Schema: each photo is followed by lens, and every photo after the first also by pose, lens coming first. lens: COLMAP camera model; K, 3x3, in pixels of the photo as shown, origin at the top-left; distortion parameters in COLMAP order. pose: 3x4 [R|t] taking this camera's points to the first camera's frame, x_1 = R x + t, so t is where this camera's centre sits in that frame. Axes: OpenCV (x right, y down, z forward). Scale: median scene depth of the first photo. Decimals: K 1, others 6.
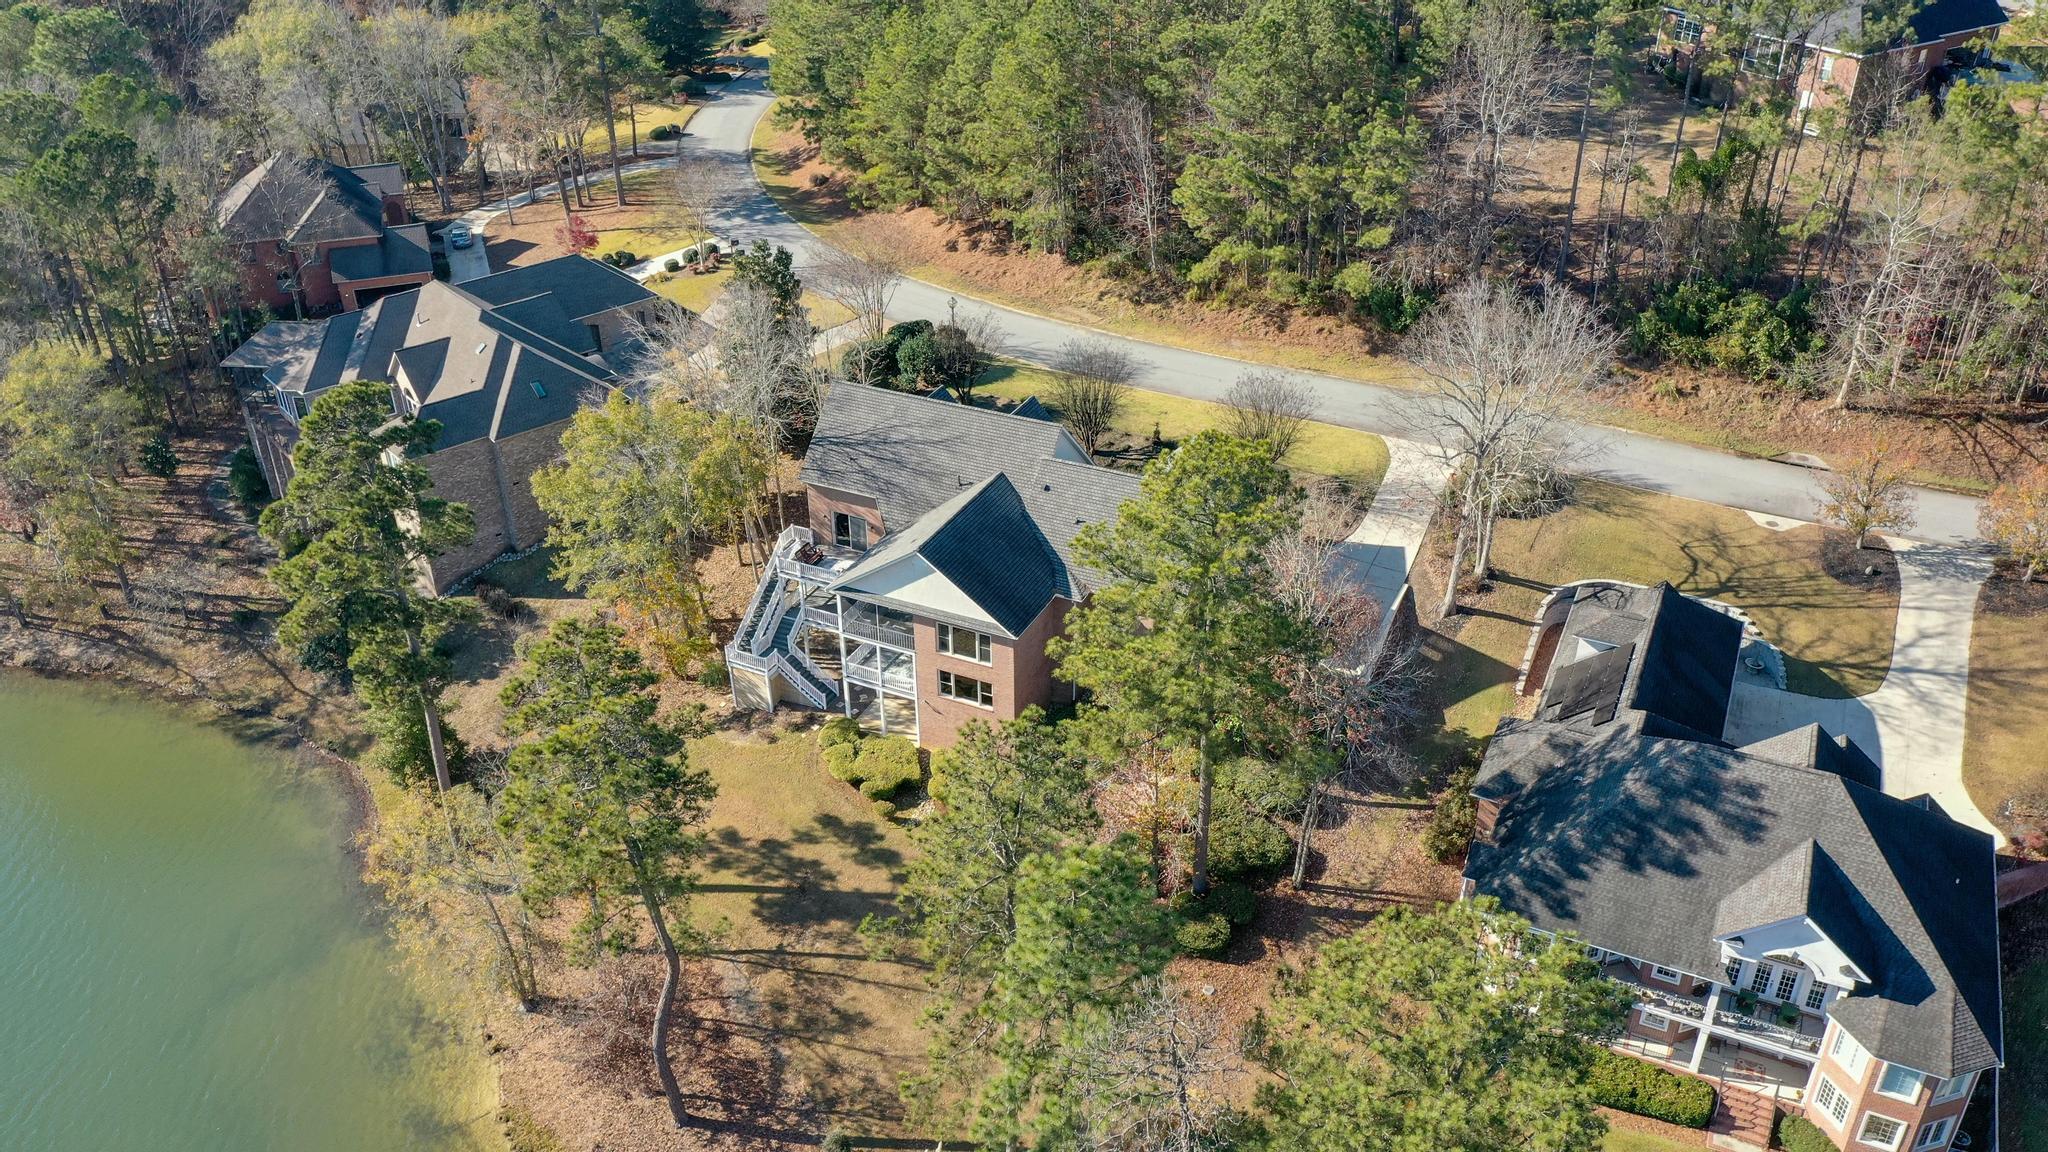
lens RADIAL K [[1616.9, 0, 1023.8], [0, 1616.9, 582.1], [0, 0, 1]] dist [0.009441, 0.004203]
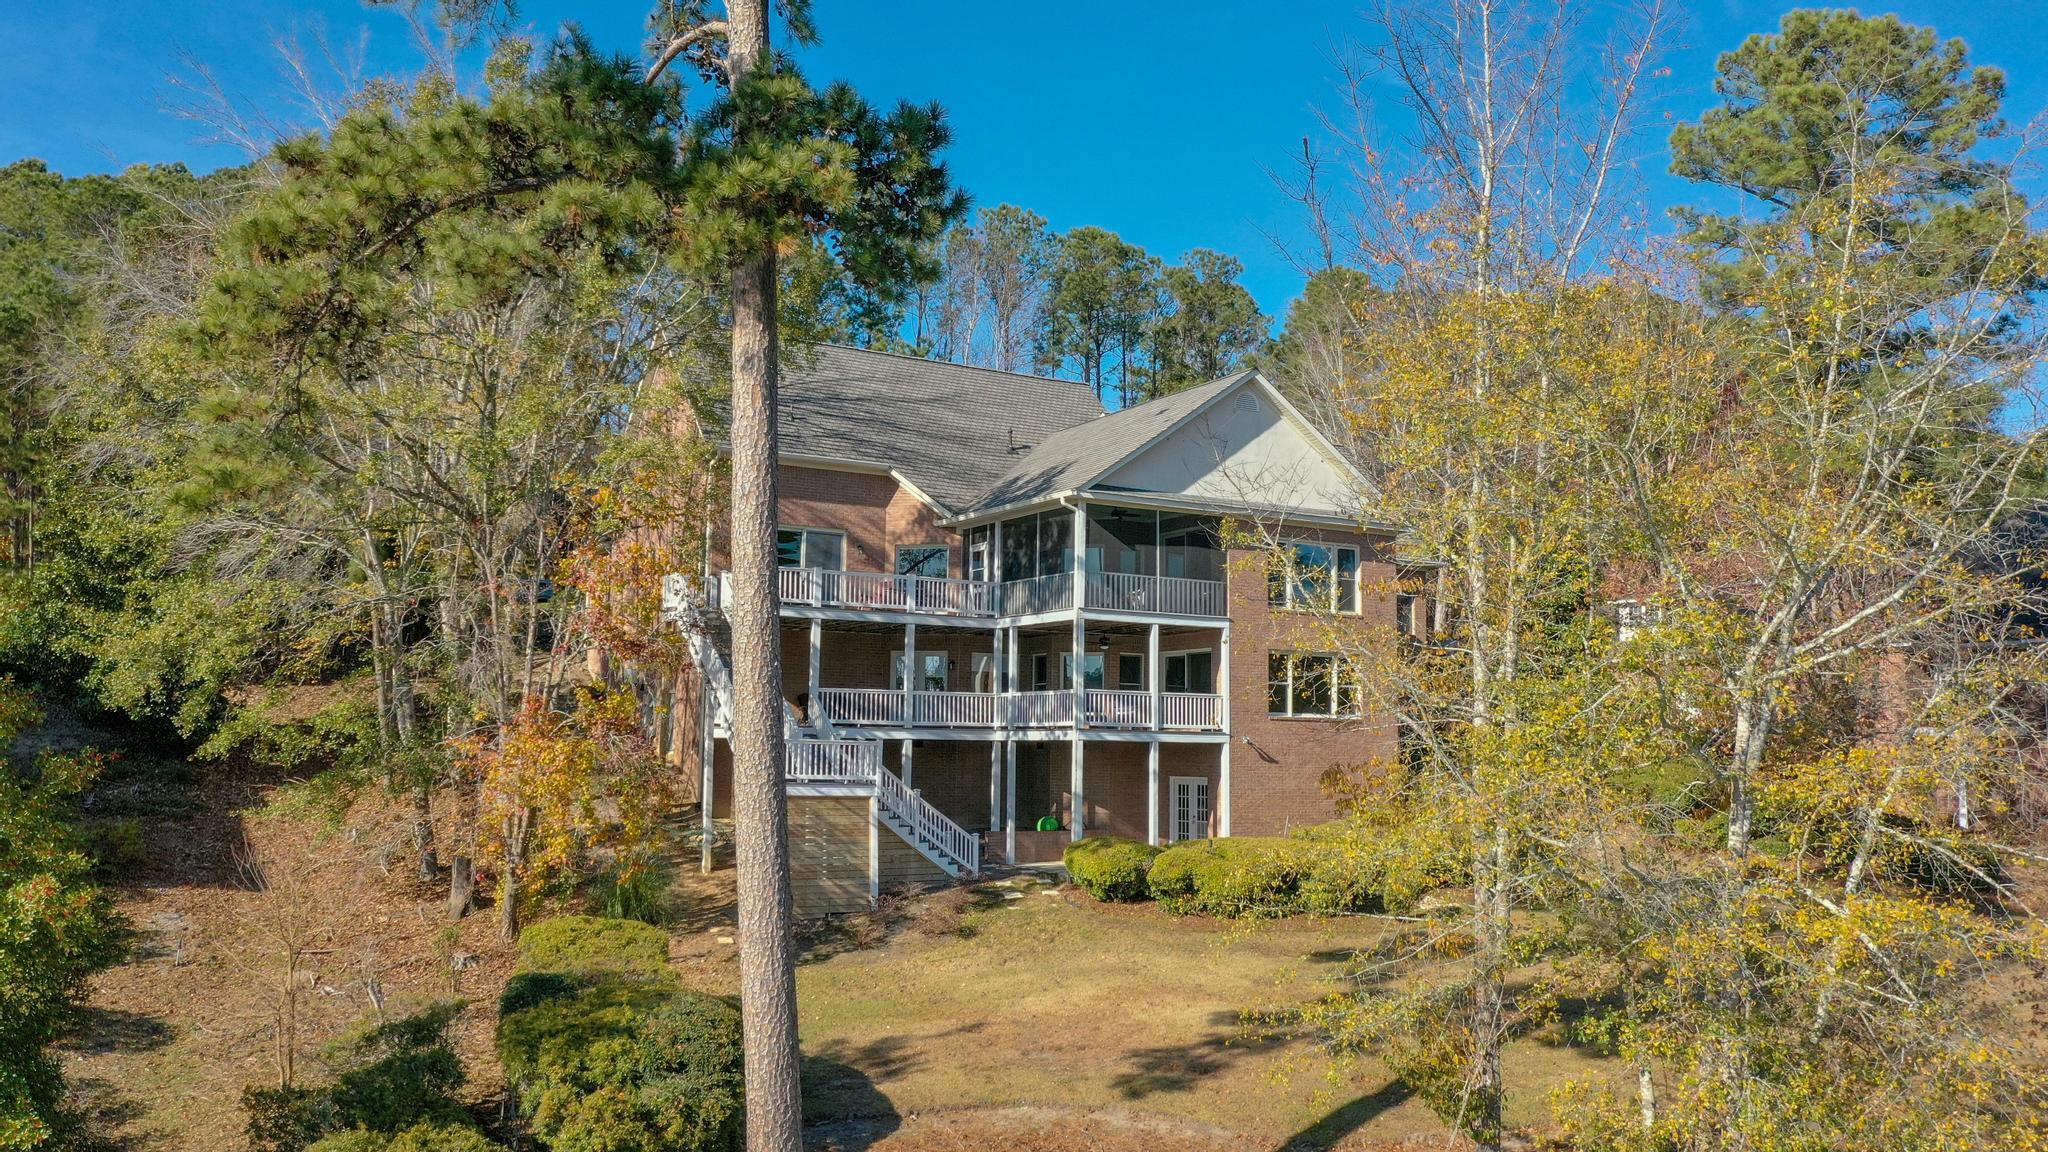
lens RADIAL K [[1616.9, 0, 1025.2], [0, 1616.9, 572.4], [0, 0, 1]] dist [0.009441, 0.004203]
pose [[0.552536, 0.102815, 0.827123, -0.518250], [0.419886, 0.822905, -0.382784, 0.196897], [-0.720000, 0.558799, 0.411514, 0.864872]]
